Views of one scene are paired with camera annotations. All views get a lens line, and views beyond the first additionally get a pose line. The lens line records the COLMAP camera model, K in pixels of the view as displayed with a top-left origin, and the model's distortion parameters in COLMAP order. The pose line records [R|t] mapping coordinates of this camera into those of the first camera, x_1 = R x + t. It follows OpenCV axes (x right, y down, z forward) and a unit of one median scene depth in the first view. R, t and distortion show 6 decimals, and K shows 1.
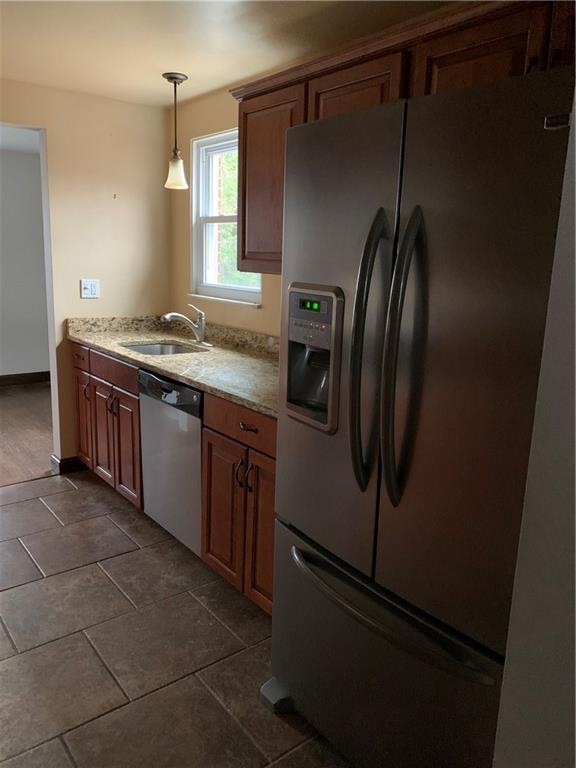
lens RADIAL K [[586.2, 0, 288.0], [0, 586.2, 384.0], [0, 0, 1]] dist [0.000861, 0.000690]
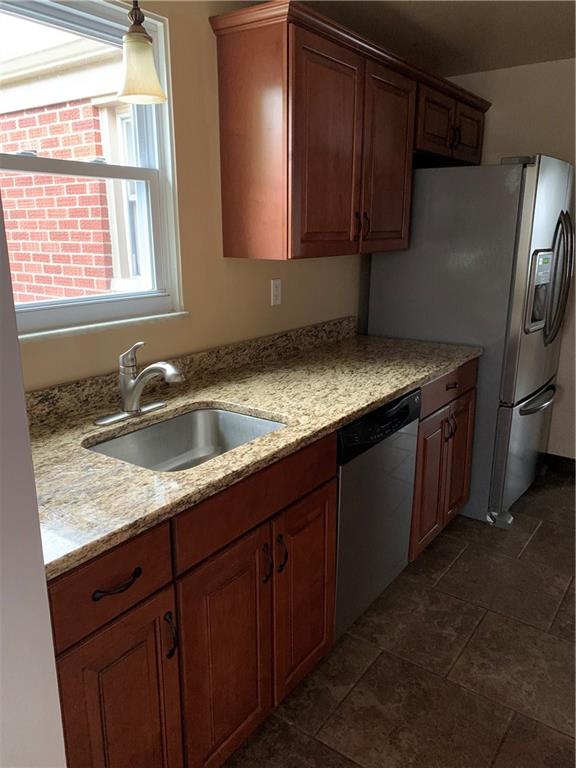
lens RADIAL K [[586.2, 0, 288.0], [0, 586.2, 384.0], [0, 0, 1]] dist [0.000861, 0.000690]
pose [[-0.272172, -0.284607, 0.919196, -0.883741], [0.188116, 0.921088, 0.340894, -0.327519], [-0.943681, 0.265697, -0.197156, 1.300419]]
